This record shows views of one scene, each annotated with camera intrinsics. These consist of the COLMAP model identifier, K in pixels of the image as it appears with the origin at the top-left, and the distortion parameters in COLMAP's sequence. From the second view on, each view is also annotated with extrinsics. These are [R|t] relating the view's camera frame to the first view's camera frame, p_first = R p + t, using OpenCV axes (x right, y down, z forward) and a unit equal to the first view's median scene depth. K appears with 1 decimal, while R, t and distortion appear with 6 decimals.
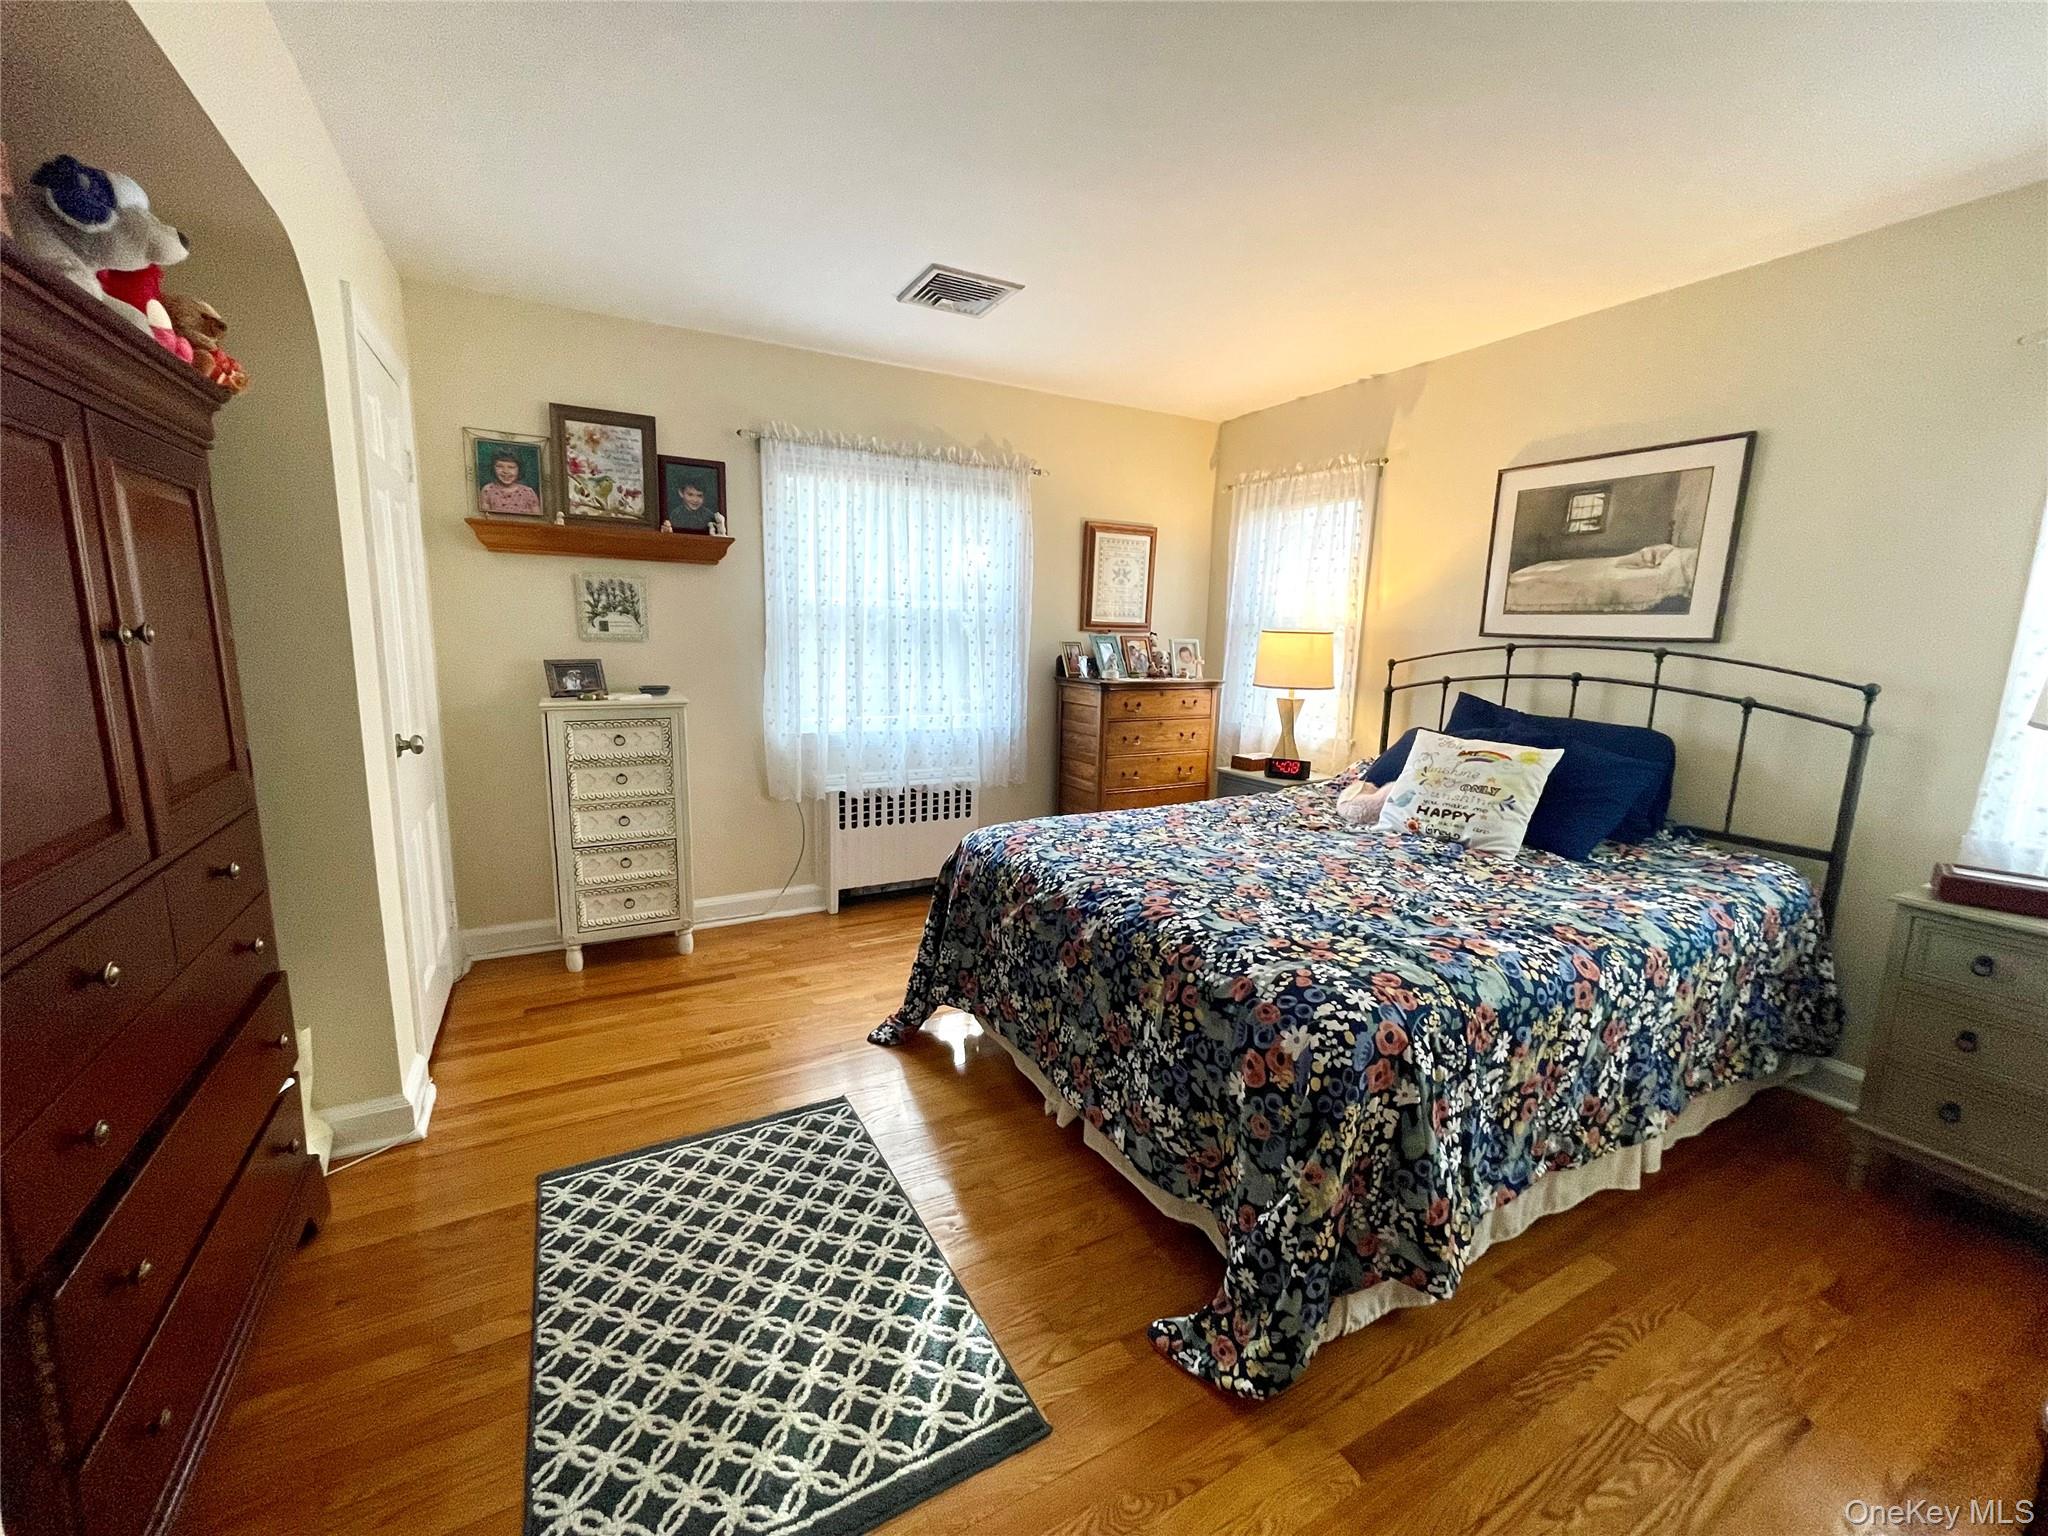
lens RADIAL K [[823.1, 0, 1008.8], [0, 823.1, 760.4], [0, 0, 1]] dist [-0.002203, -0.000208]
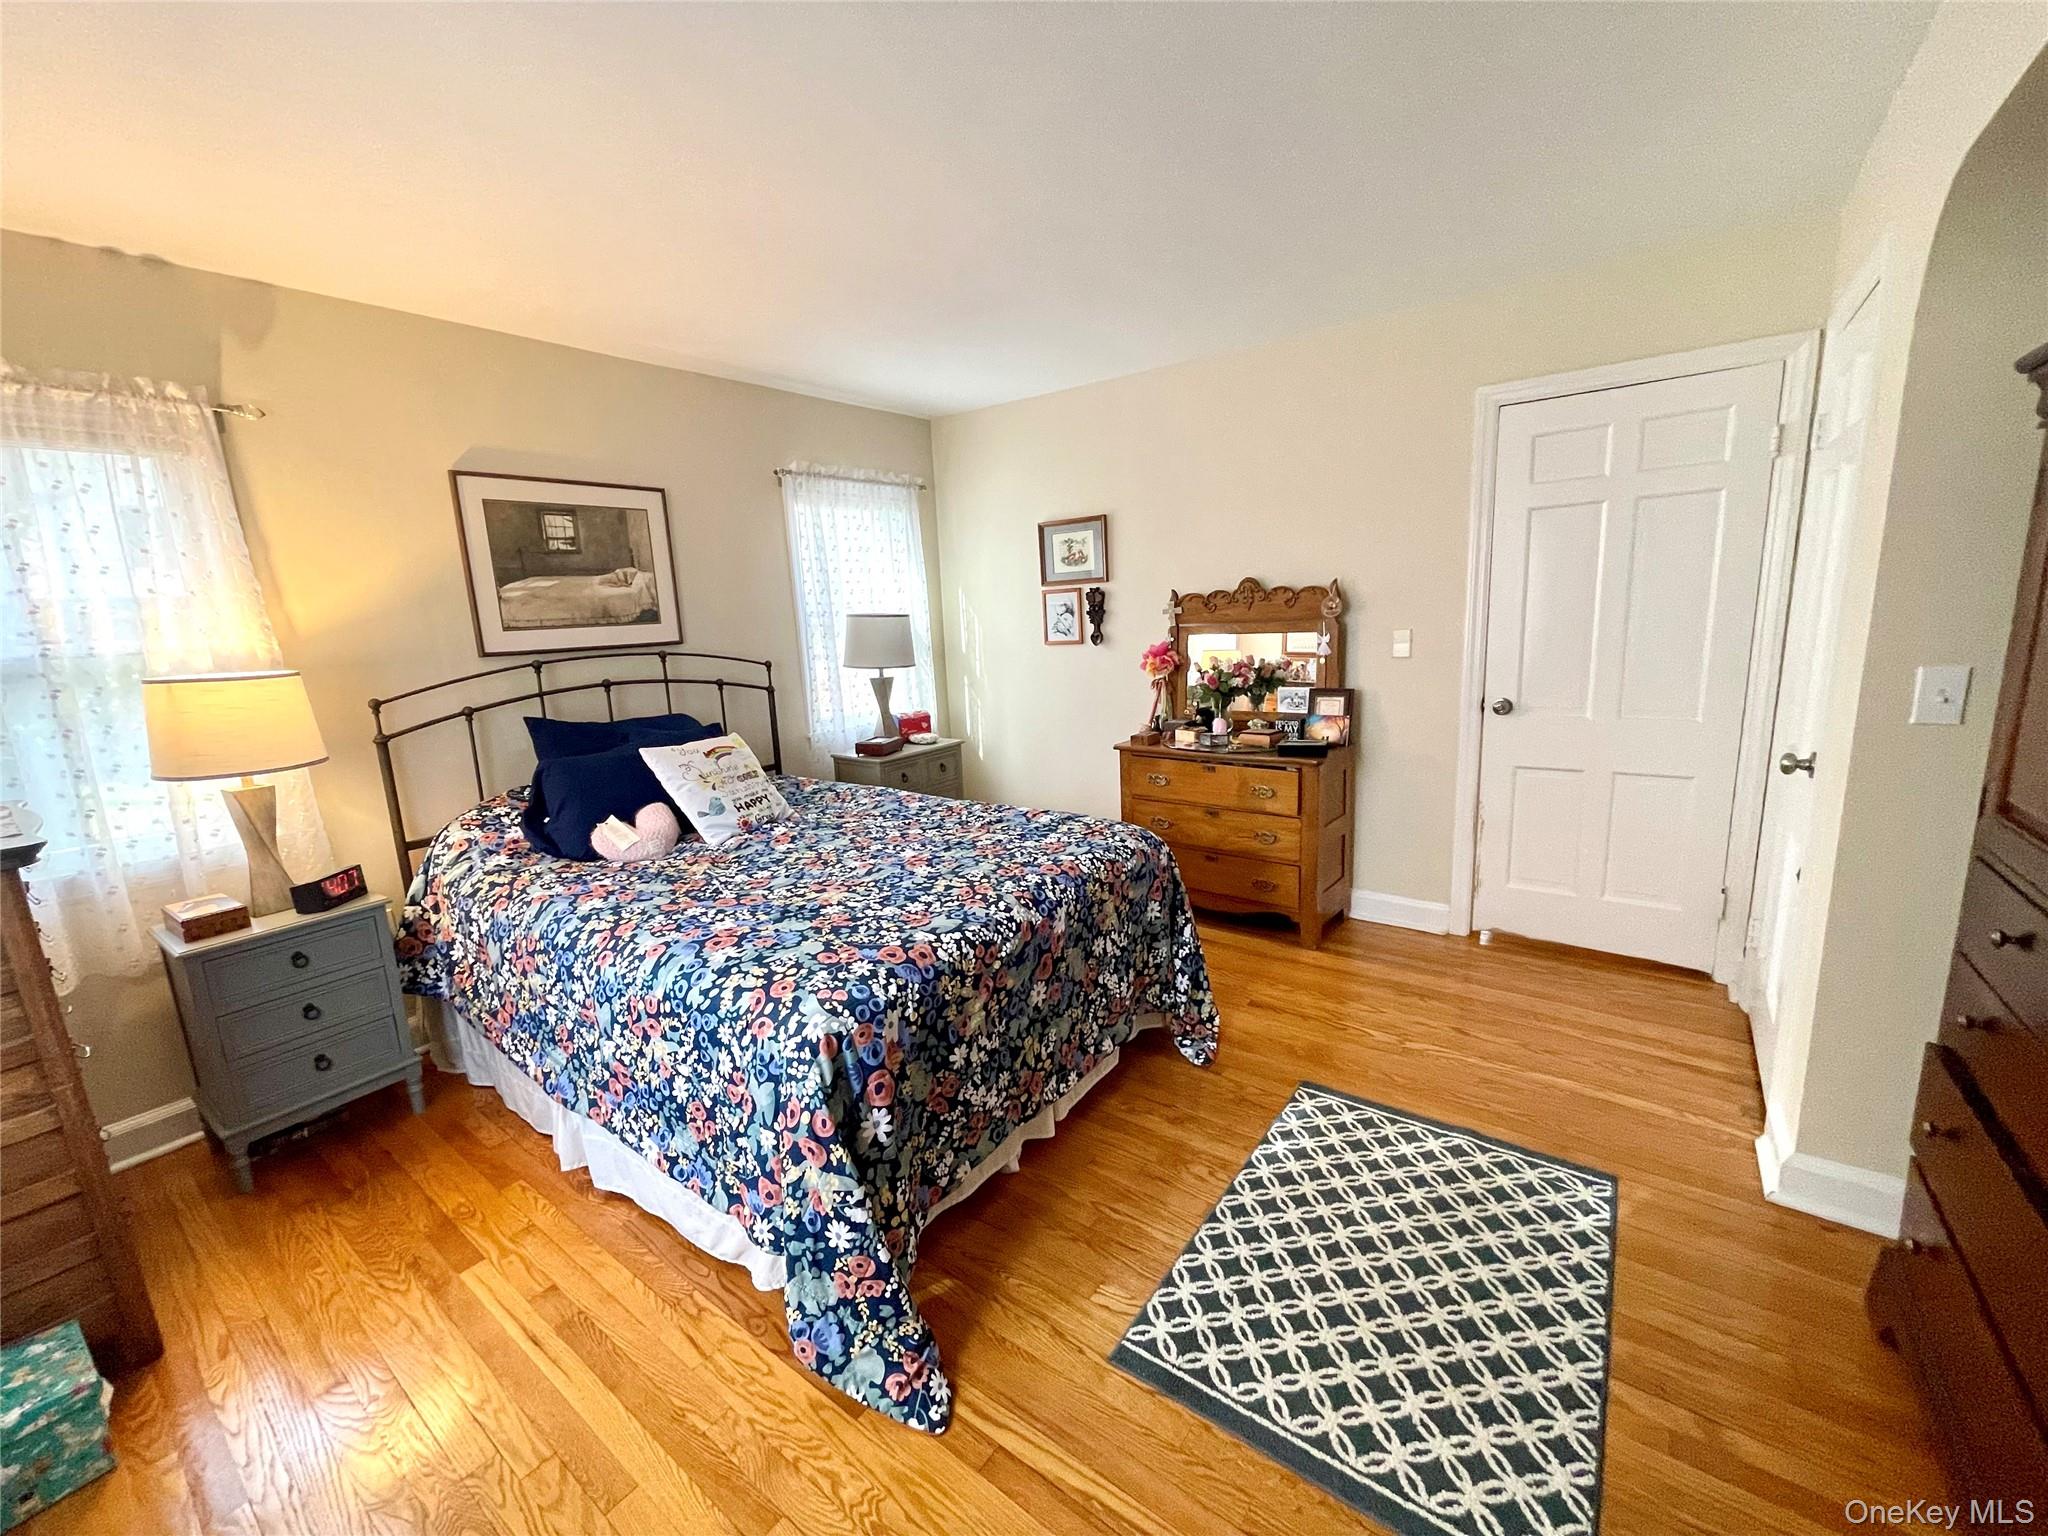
lens RADIAL K [[823.1, 0, 1009.8], [0, 823.1, 775.3], [0, 0, 1]] dist [-0.002203, -0.000208]
pose [[-0.410591, -0.186947, 0.892450, -0.596971], [0.185737, 0.941088, 0.282587, -0.217257], [-0.892702, 0.281788, -0.351679, 1.034188]]
